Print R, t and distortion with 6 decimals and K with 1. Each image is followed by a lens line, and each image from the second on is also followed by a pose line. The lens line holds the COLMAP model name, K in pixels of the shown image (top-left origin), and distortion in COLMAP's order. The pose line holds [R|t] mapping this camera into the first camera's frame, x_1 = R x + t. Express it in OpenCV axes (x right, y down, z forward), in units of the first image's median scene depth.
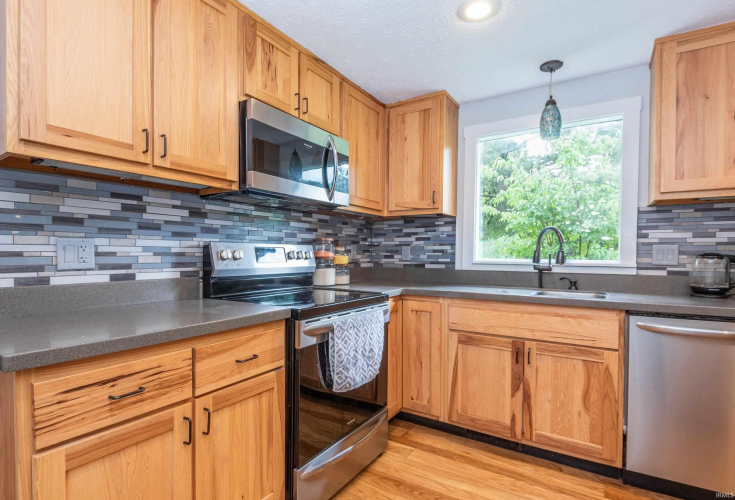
lens RADIAL K [[365.9, 0, 365.2], [0, 365.9, 261.2], [0, 0, 1]] dist [0.006809, -0.012522]
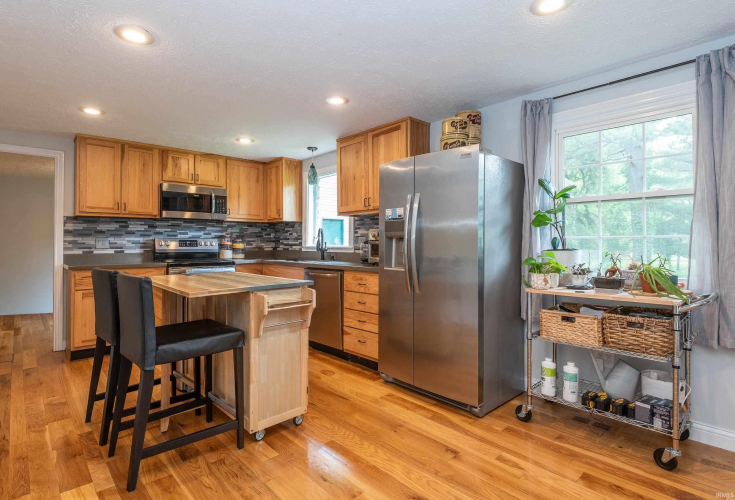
lens RADIAL K [[365.9, 0, 358.6], [0, 365.9, 240.3], [0, 0, 1]] dist [0.006809, -0.012522]
pose [[0.968419, -0.007689, -0.249209, 1.576374], [0.000549, 0.999588, -0.028707, 0.033971], [0.249327, 0.027663, 0.968024, -1.085978]]
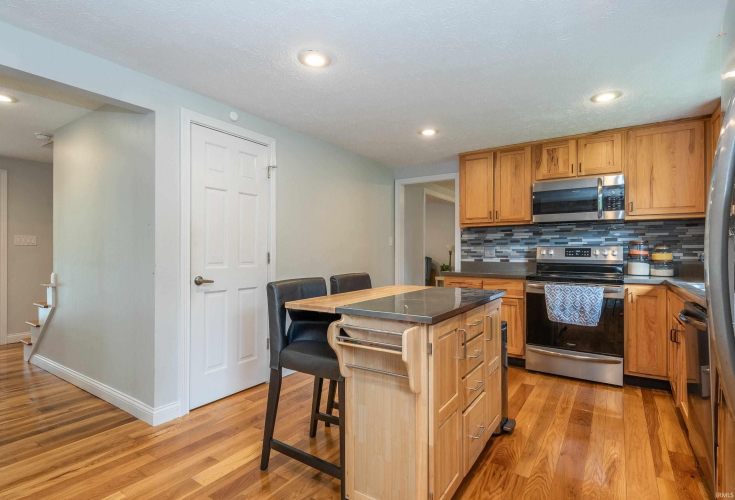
lens RADIAL K [[365.9, 0, 366.2], [0, 365.9, 248.1], [0, 0, 1]] dist [0.006809, -0.012522]
pose [[-0.017252, -0.015822, -0.999726, 1.850524], [-0.024189, 0.999589, -0.015402, 0.015949], [0.999559, 0.023917, -0.017628, 0.015995]]
